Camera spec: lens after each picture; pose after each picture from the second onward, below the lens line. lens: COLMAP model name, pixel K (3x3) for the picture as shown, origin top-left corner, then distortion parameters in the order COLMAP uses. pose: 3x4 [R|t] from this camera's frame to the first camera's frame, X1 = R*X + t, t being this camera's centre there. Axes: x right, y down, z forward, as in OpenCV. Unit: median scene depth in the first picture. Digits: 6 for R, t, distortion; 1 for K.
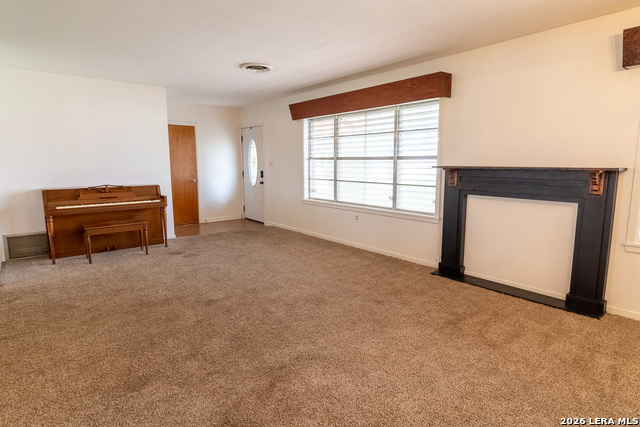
lens RADIAL K [[354.9, 0, 320.0], [0, 354.9, 213.5], [0, 0, 1]] dist [0.003656, 0.000427]
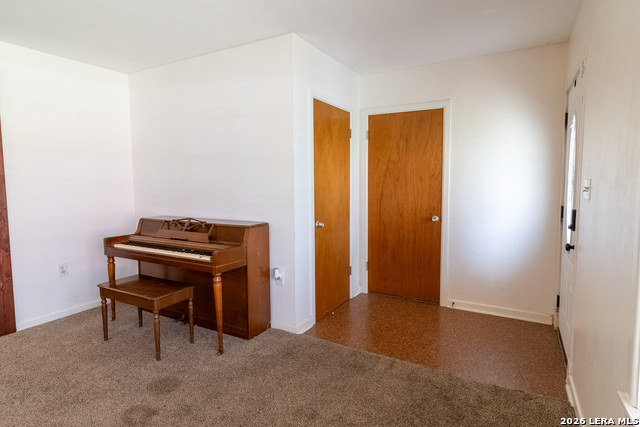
lens RADIAL K [[354.9, 0, 320.0], [0, 354.9, 213.5], [0, 0, 1]] dist [0.003656, 0.000427]
pose [[0.359301, 0.081361, -0.929668, 0.074673], [-0.137034, 0.989994, 0.033679, -0.147301], [0.923106, 0.115295, 0.366855, 1.033594]]
